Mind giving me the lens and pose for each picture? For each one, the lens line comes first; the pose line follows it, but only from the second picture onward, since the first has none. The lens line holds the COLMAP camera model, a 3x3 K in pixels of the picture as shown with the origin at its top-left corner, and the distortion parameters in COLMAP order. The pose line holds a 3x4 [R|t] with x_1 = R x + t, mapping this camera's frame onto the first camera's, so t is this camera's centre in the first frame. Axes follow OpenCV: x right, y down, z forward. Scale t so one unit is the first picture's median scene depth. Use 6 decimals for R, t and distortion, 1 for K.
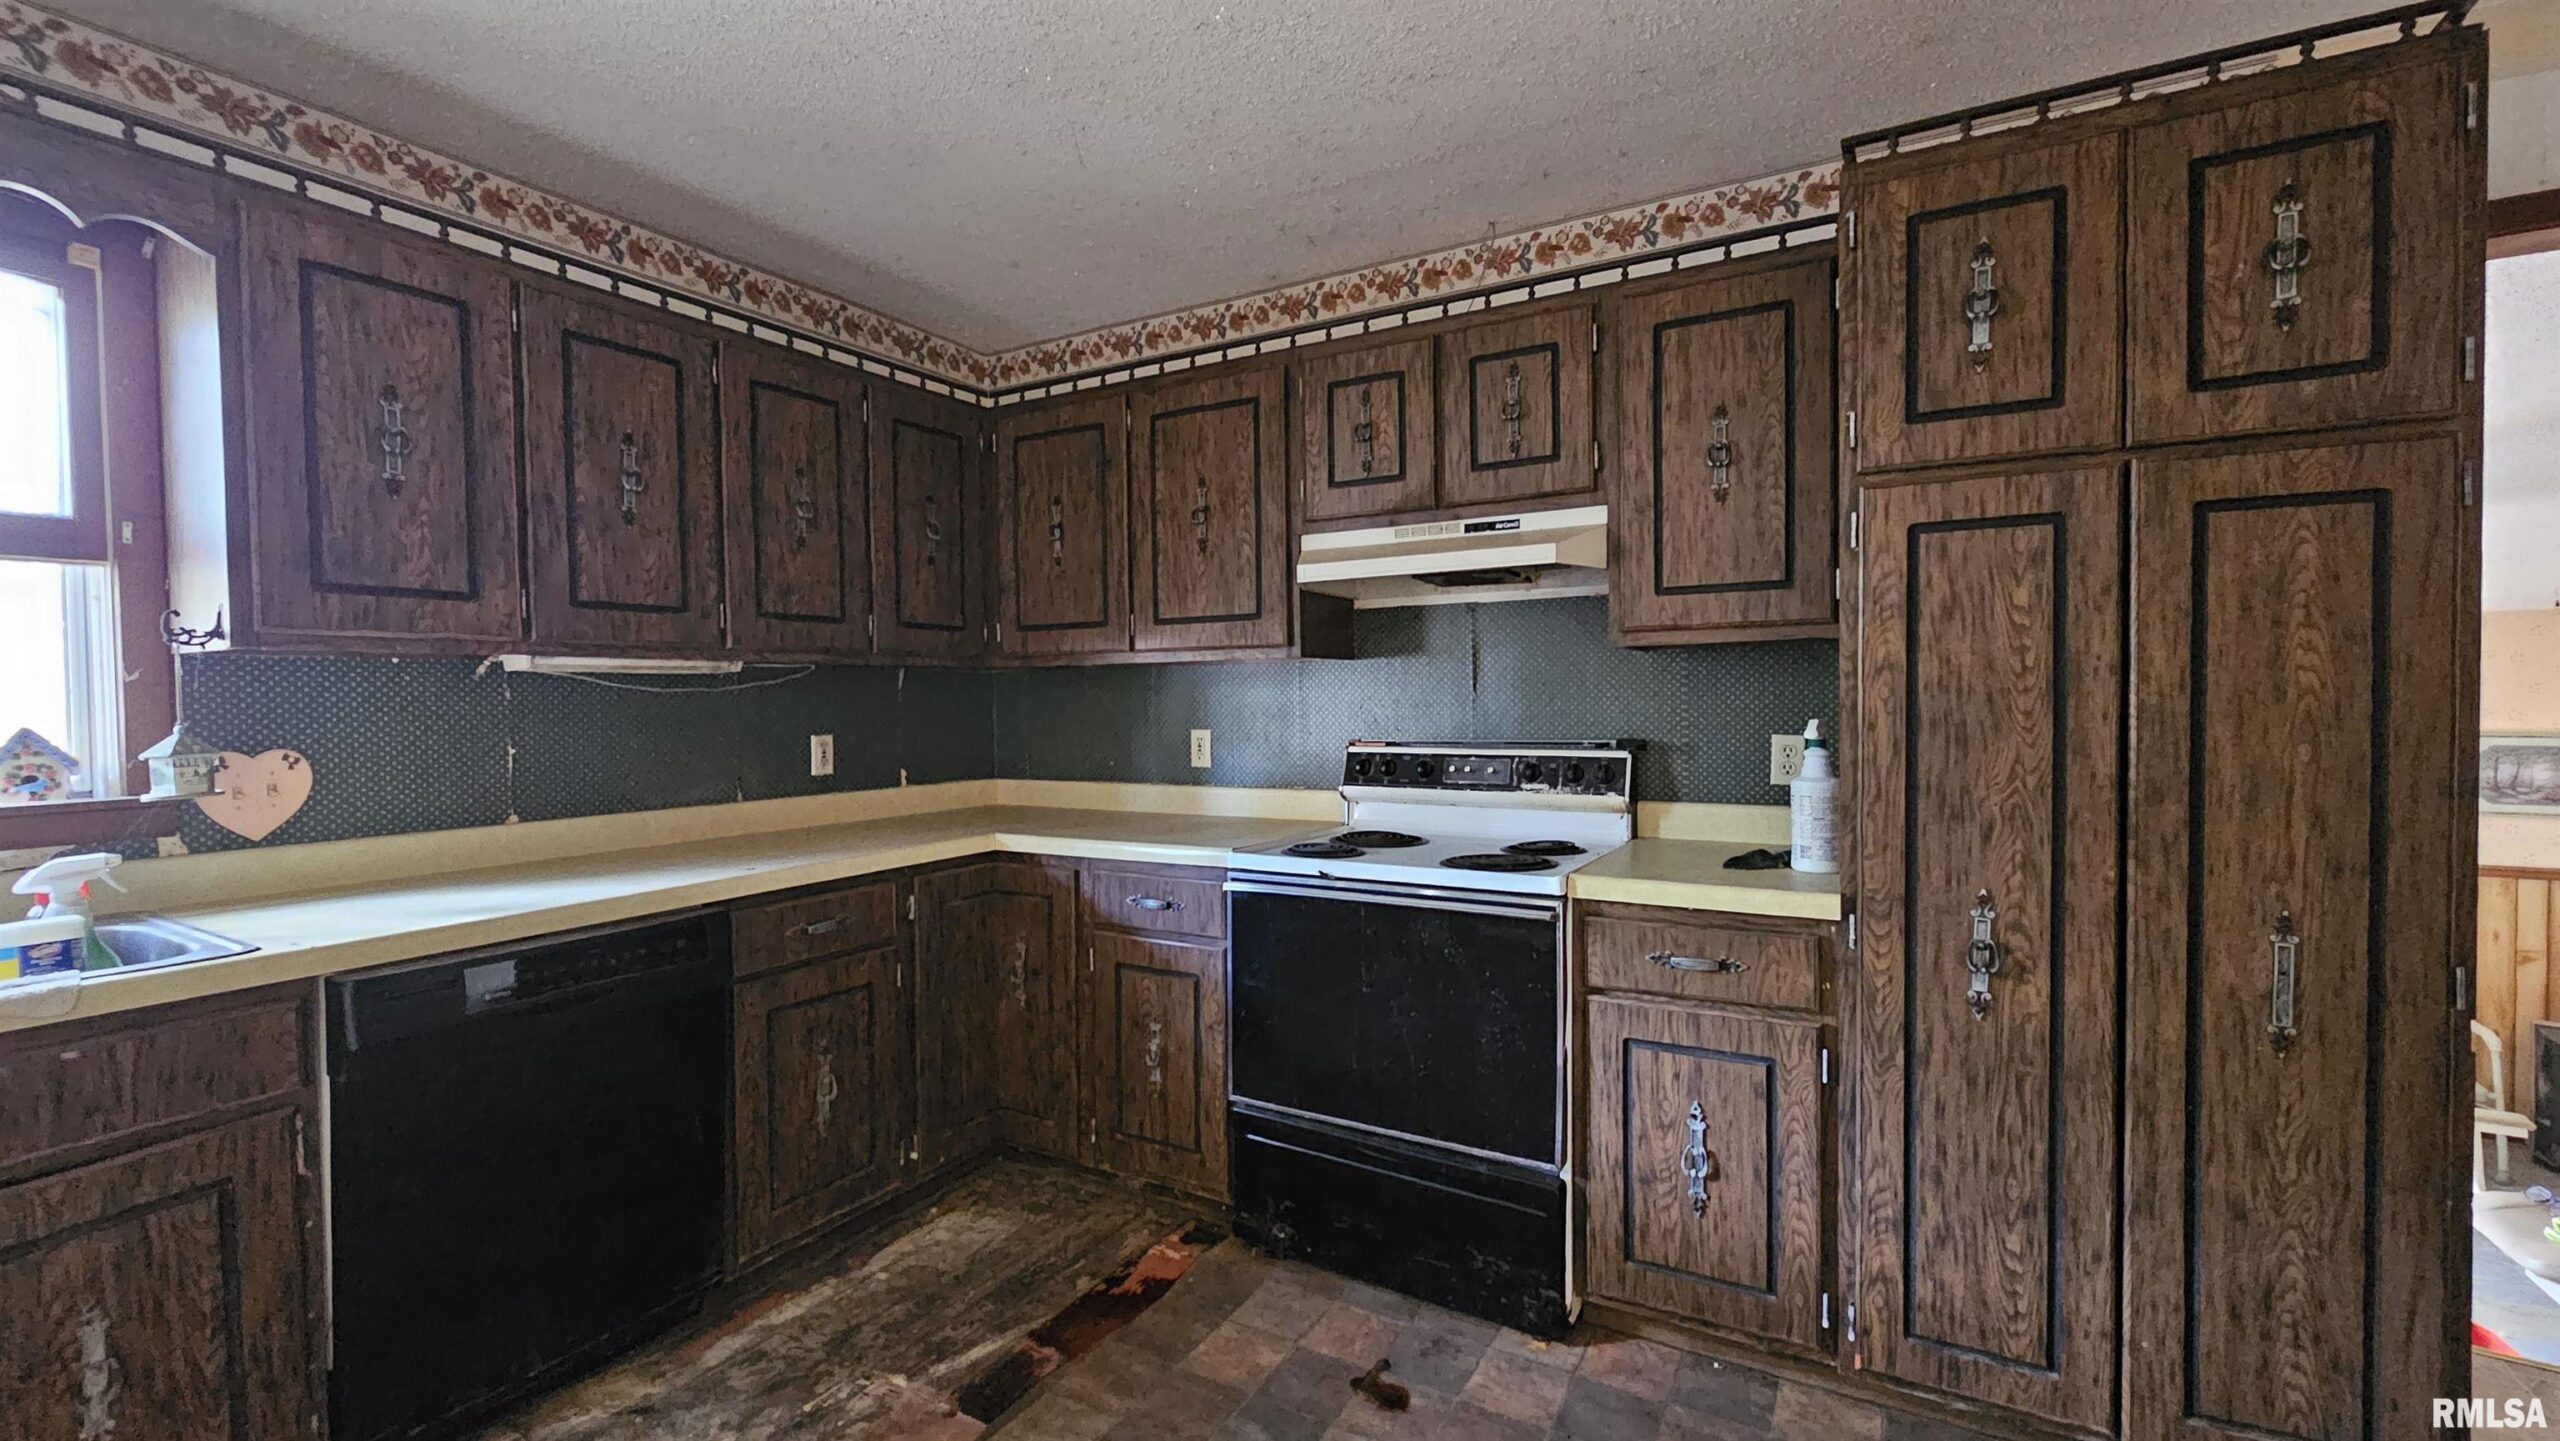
lens RADIAL K [[1051.5, 0, 1279.7], [0, 1051.5, 721.7], [0, 0, 1]] dist [-0.001150, -0.000163]
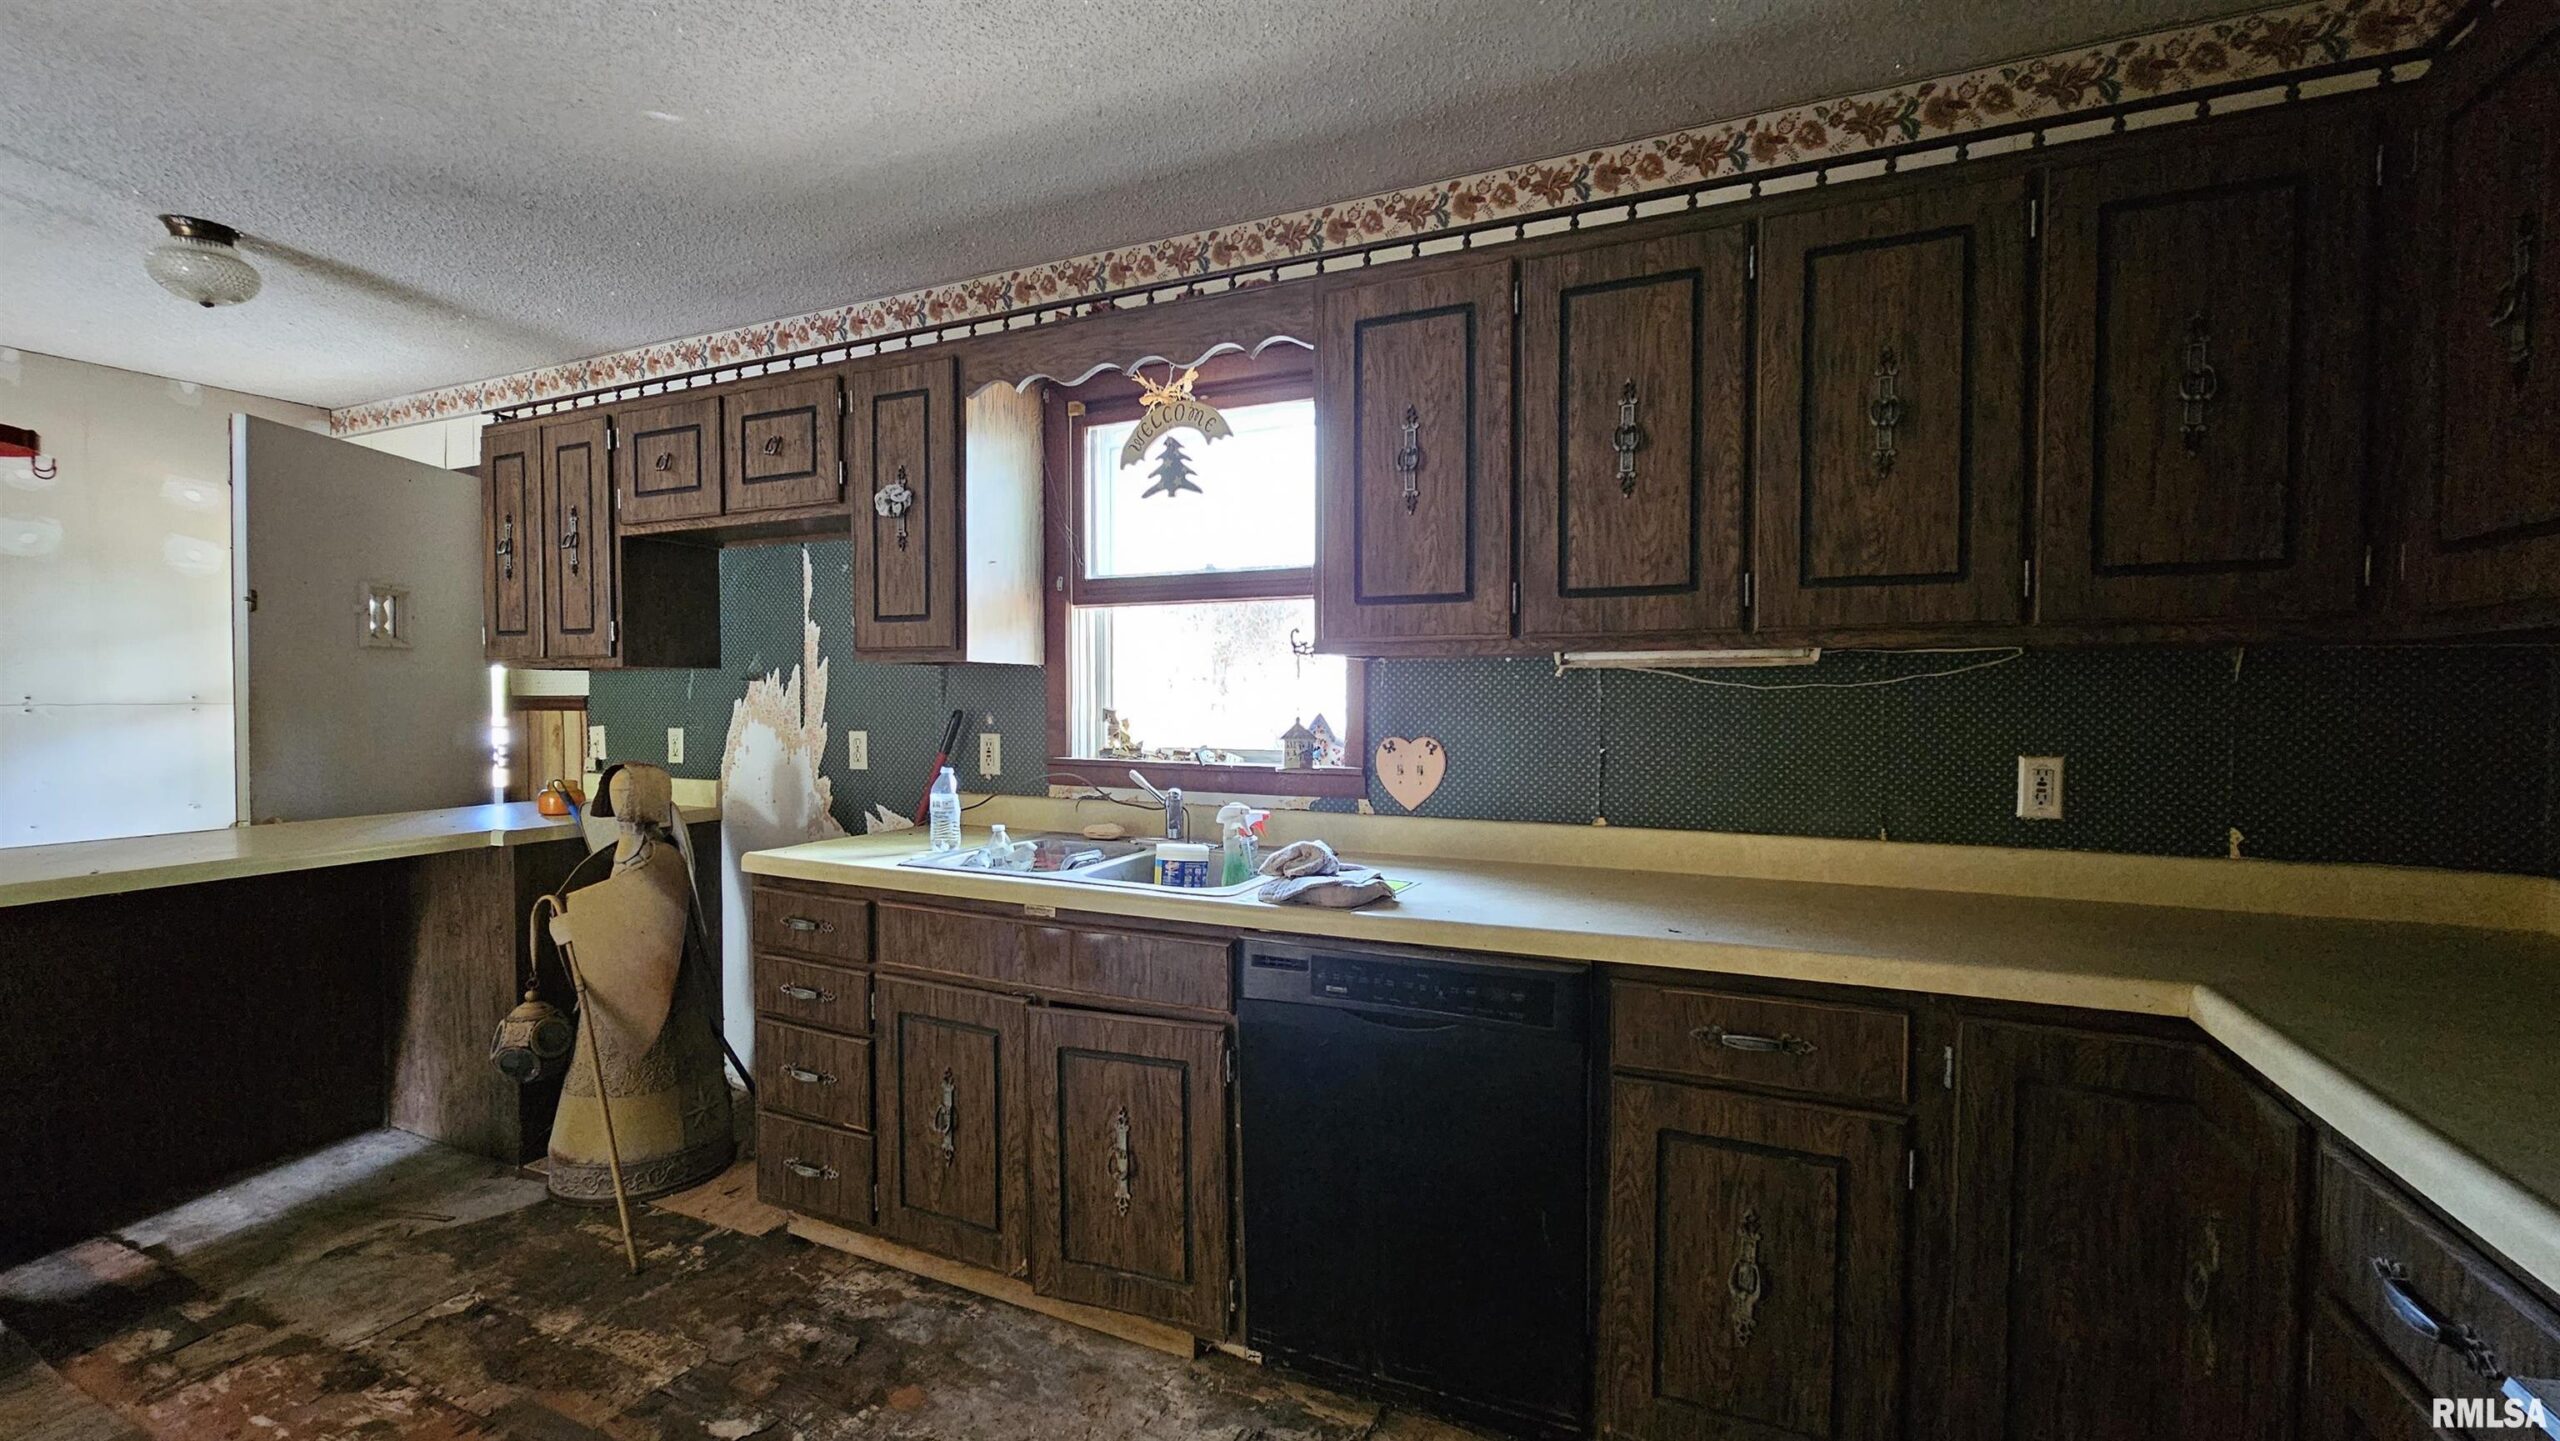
lens RADIAL K [[1051.5, 0, 1283.7], [0, 1051.5, 725.1], [0, 0, 1]] dist [-0.001150, -0.000163]
pose [[0.102358, 0.041931, -0.993864, 0.196357], [-0.023452, 0.998935, 0.039730, -0.027797], [0.994471, 0.019241, 0.103232, 0.632837]]
